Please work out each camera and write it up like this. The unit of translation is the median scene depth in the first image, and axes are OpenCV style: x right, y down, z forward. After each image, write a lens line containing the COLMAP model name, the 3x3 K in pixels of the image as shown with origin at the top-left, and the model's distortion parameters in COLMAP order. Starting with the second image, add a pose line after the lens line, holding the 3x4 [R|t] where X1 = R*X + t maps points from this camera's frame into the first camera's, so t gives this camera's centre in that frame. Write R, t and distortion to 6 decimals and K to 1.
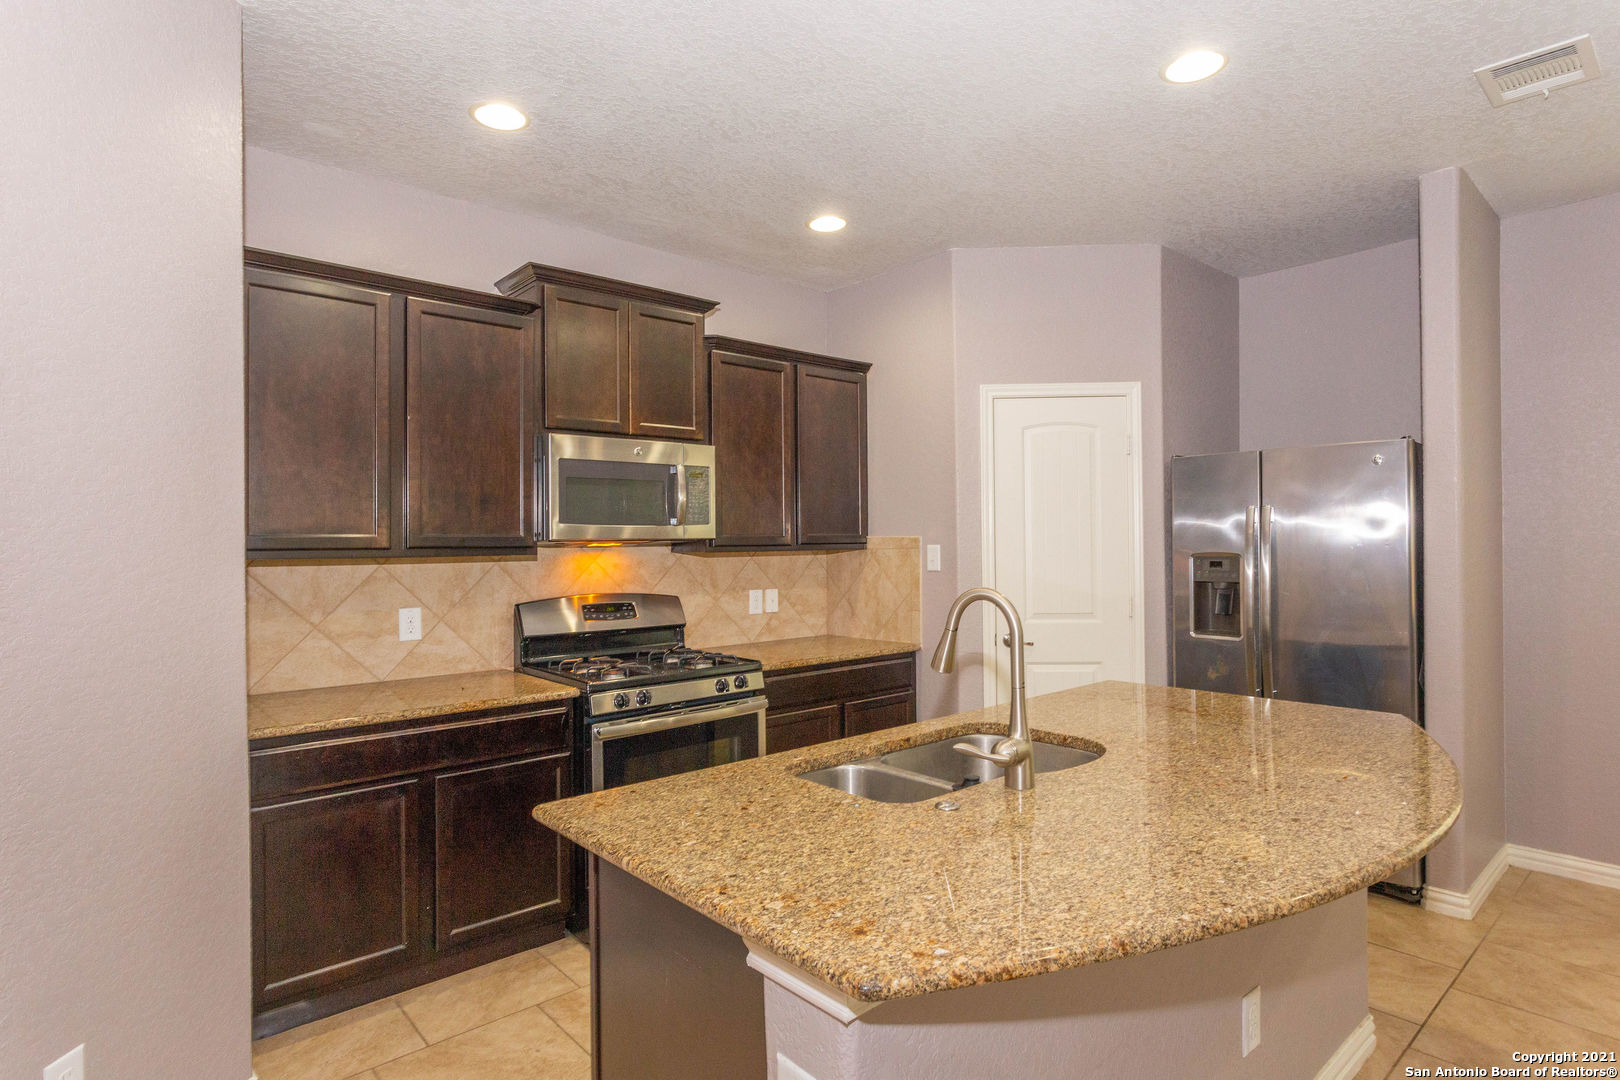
lens RADIAL K [[835.7, 0, 814.1], [0, 835.7, 541.2], [0, 0, 1]] dist [-0.009889, 0.004483]
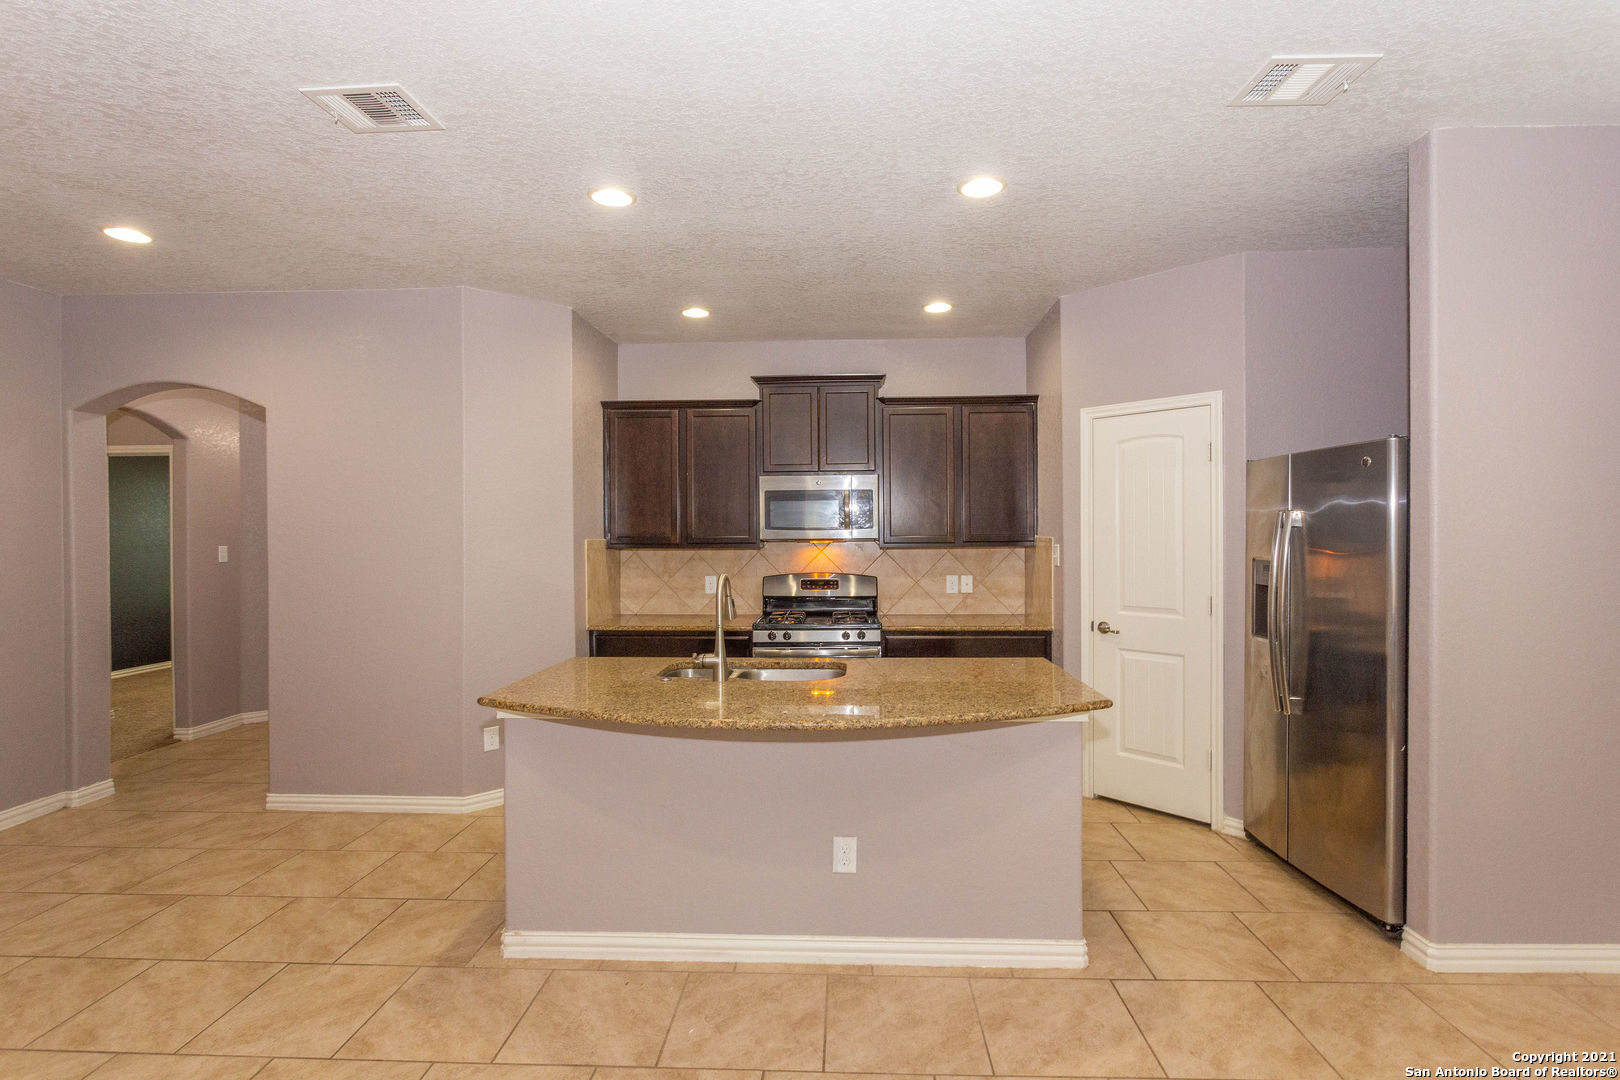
lens RADIAL K [[770.1, 0, 821.5], [0, 770.1, 539.8], [0, 0, 1]] dist [-0.021361, 0.007358]
pose [[0.722451, 0.009879, -0.691352, 0.739441], [0.000809, 0.999885, 0.015134, -0.020747], [0.691422, -0.011492, 0.722360, -0.038054]]
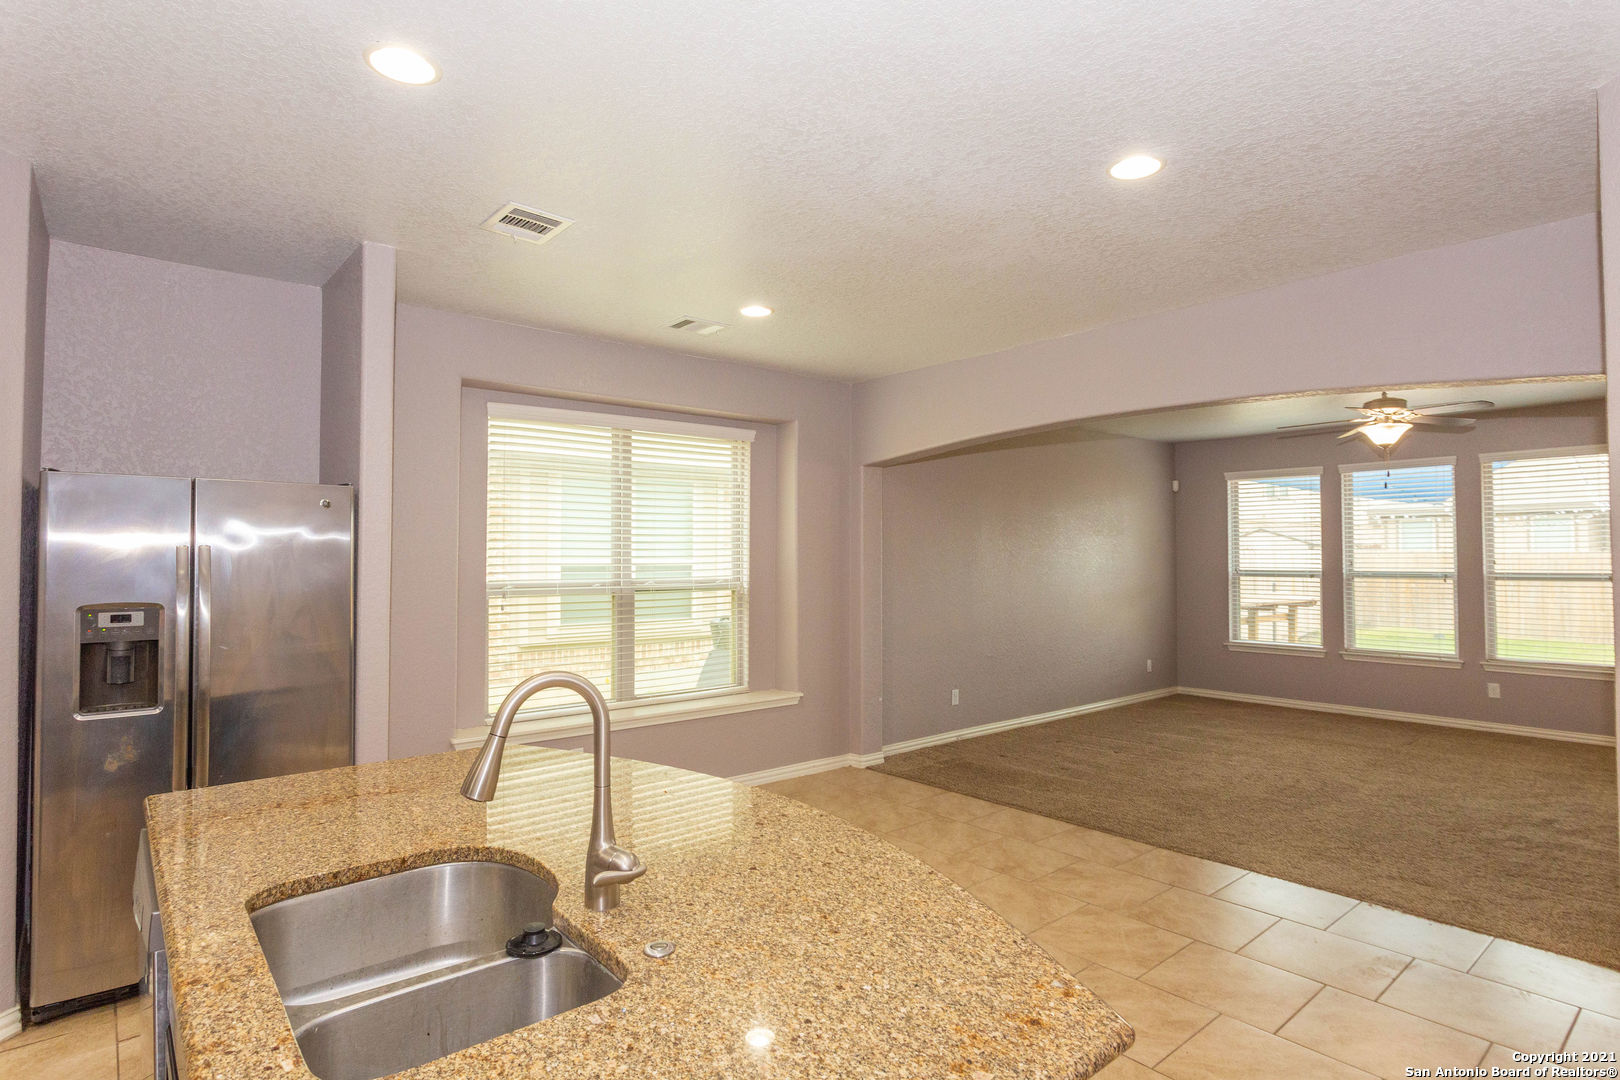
lens RADIAL K [[835.7, 0, 814.0], [0, 835.7, 538.3], [0, 0, 1]] dist [-0.009889, 0.004483]
pose [[0.024471, 0.036154, 0.999047, -0.268454], [-0.000575, 0.999346, -0.036151, -0.018407], [-0.999700, 0.000311, 0.024476, 0.348601]]
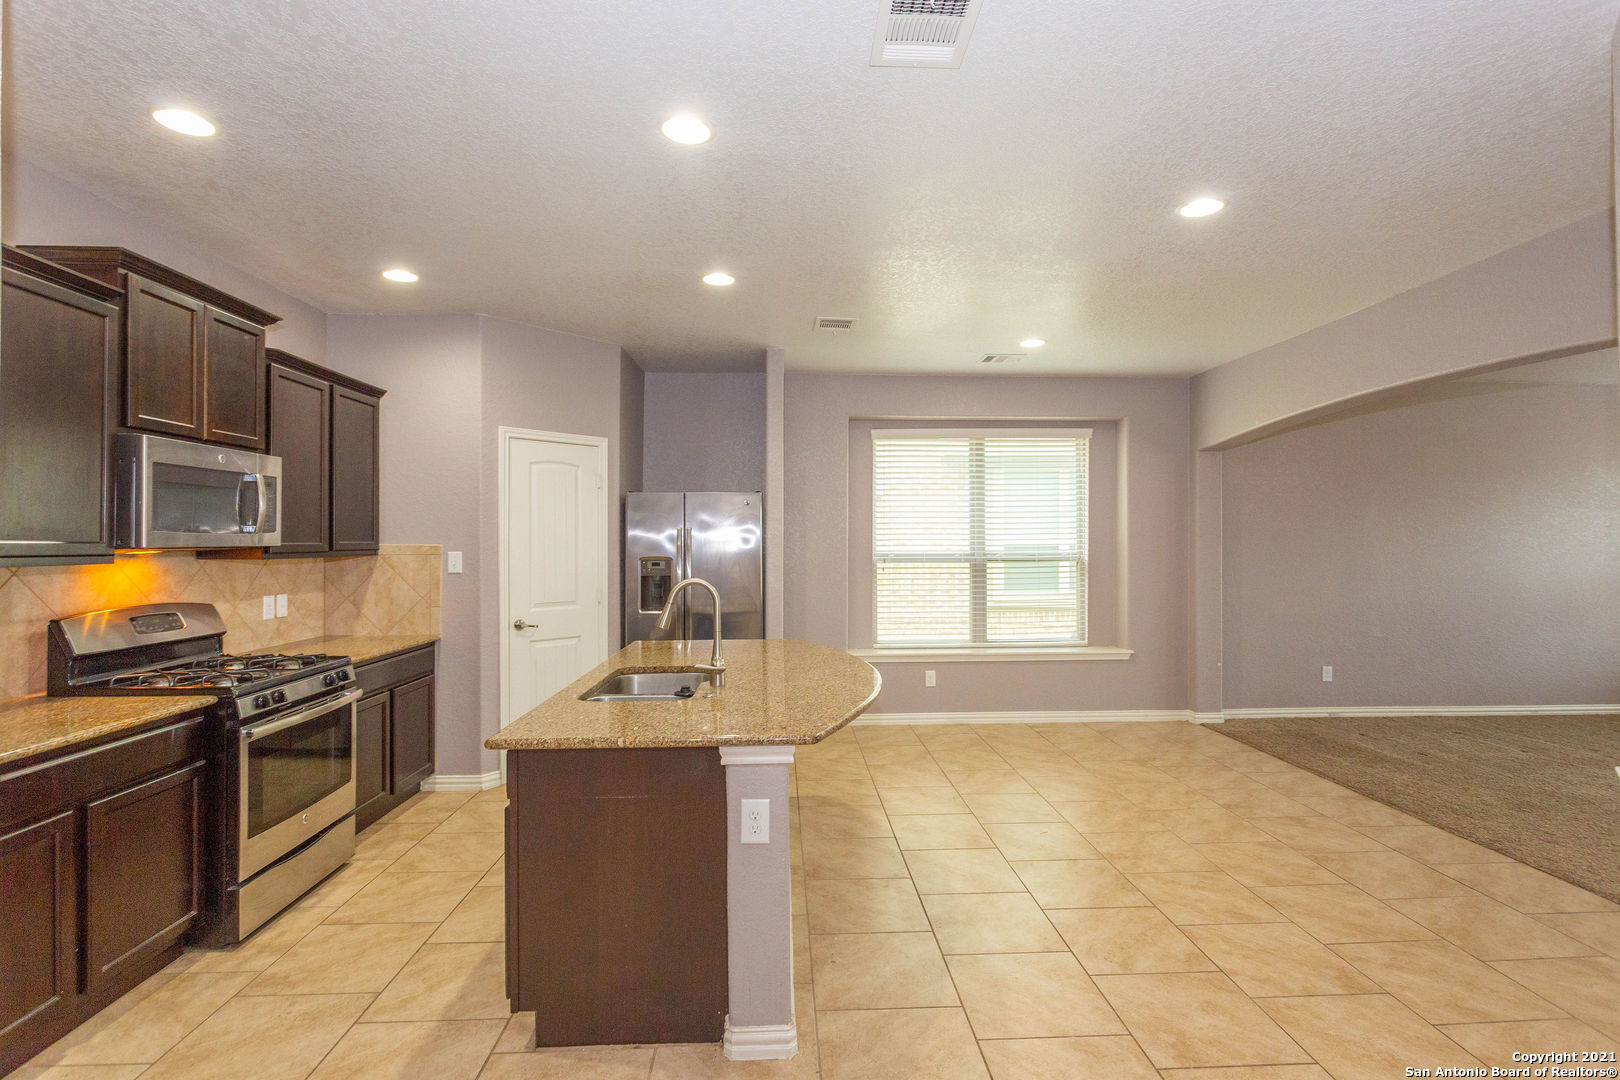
lens RADIAL K [[770.1, 0, 808.4], [0, 770.1, 536.1], [0, 0, 1]] dist [-0.021361, 0.007358]
pose [[0.631222, 0.015202, 0.775453, -0.441457], [-0.006877, 0.999878, -0.014005, -0.006760], [-0.775572, 0.003508, 0.631250, -0.110574]]
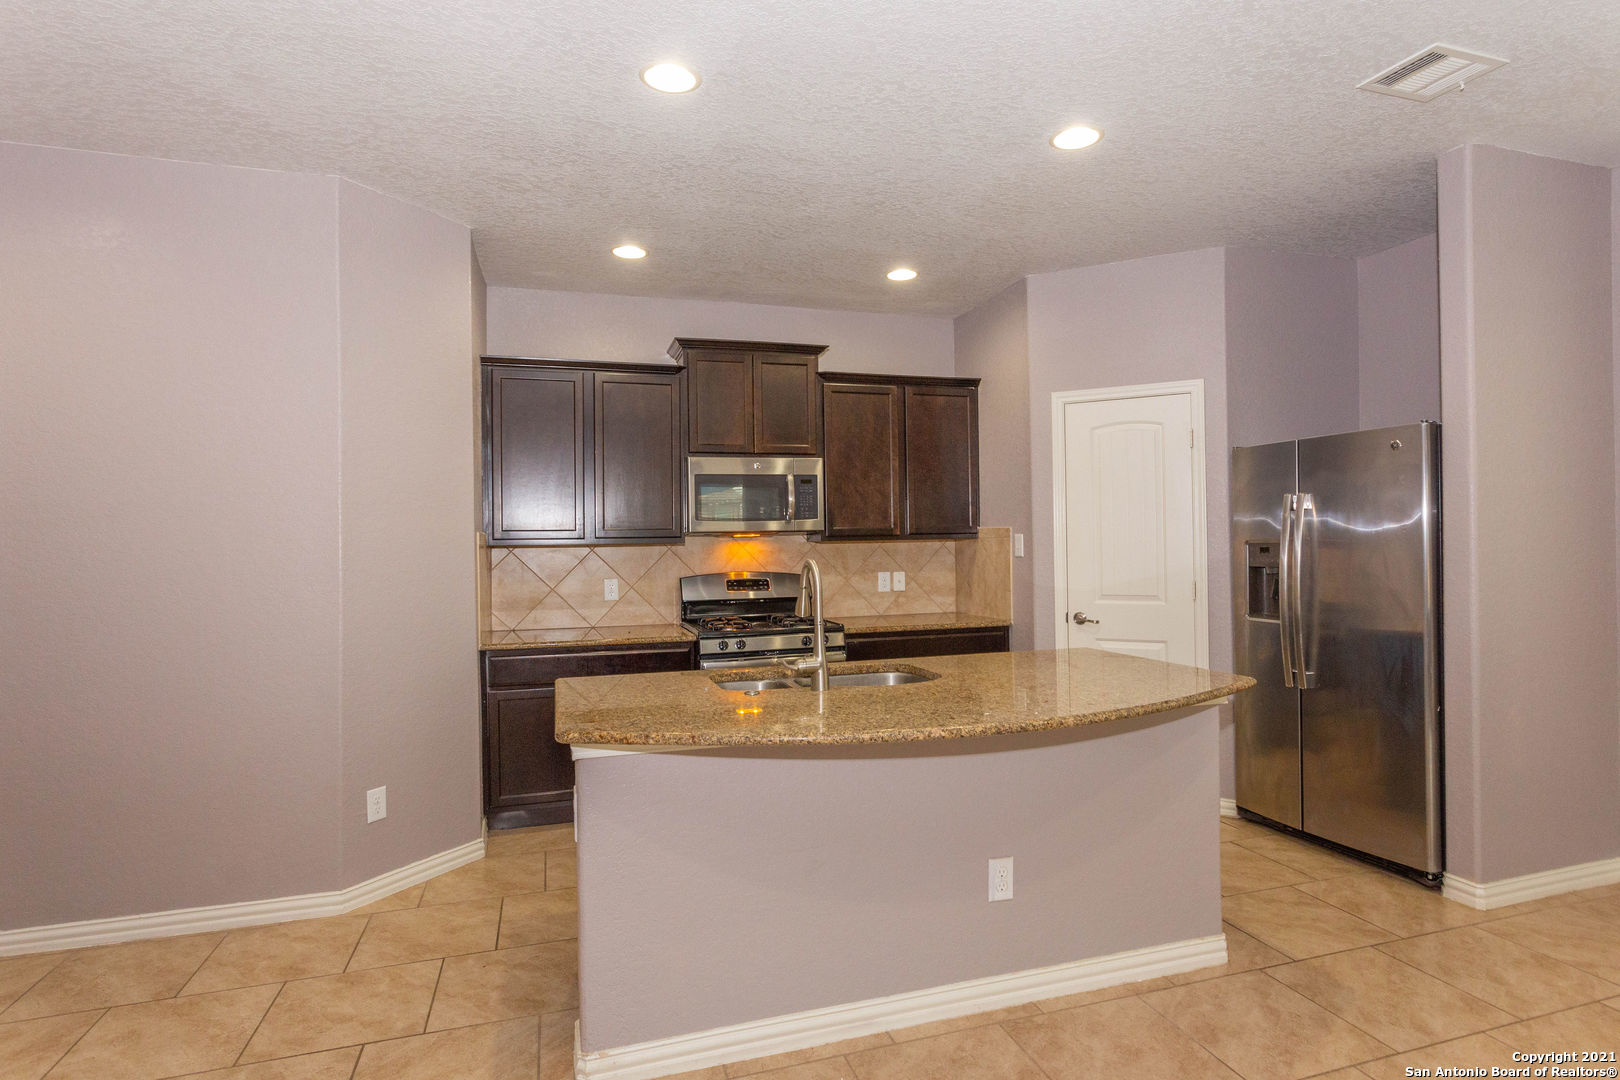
lens RADIAL K [[835.7, 0, 821.1], [0, 835.7, 539.9], [0, 0, 1]] dist [-0.009889, 0.004483]
pose [[0.913140, -0.005563, -0.407607, 0.404604], [0.007143, 0.999972, 0.002354, 0.008742], [0.407583, -0.005061, 0.913154, -0.179473]]
